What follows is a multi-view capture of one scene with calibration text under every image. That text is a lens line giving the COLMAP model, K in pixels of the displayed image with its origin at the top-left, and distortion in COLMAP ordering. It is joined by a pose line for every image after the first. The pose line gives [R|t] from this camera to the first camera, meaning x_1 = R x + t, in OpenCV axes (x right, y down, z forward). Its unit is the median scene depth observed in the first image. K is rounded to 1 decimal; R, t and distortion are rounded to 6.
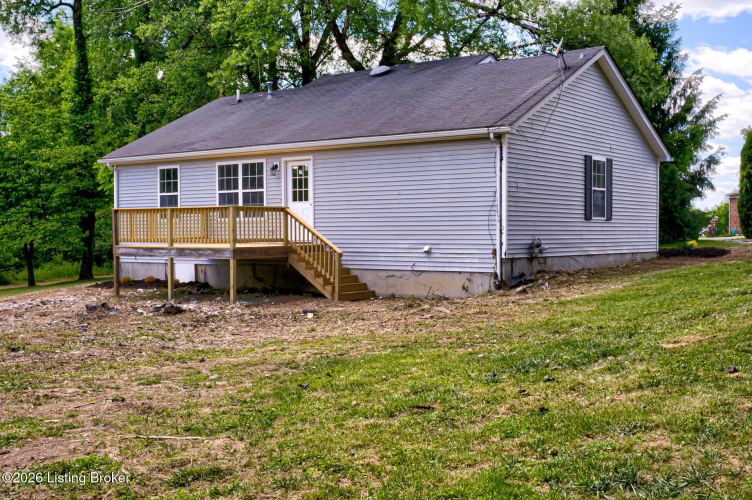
lens RADIAL K [[899.9, 0, 376.0], [0, 899.9, 252.1], [0, 0, 1]] dist [0.001108, 0.000000]
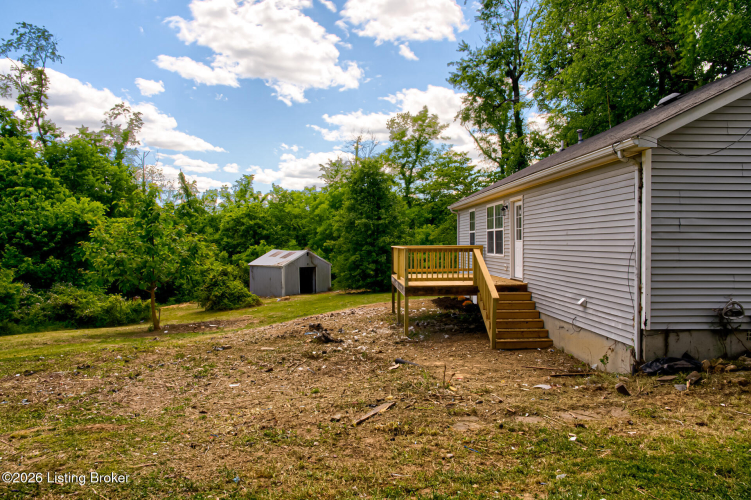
lens RADIAL K [[517.2, 0, 372.0], [0, 517.2, 245.1], [0, 0, 1]] dist [0.013363, 0.004031]
pose [[0.644073, 0.004283, -0.764952, 0.267339], [-0.018137, 0.999789, -0.009674, -0.042751], [0.764749, 0.020105, 0.644015, 0.496809]]
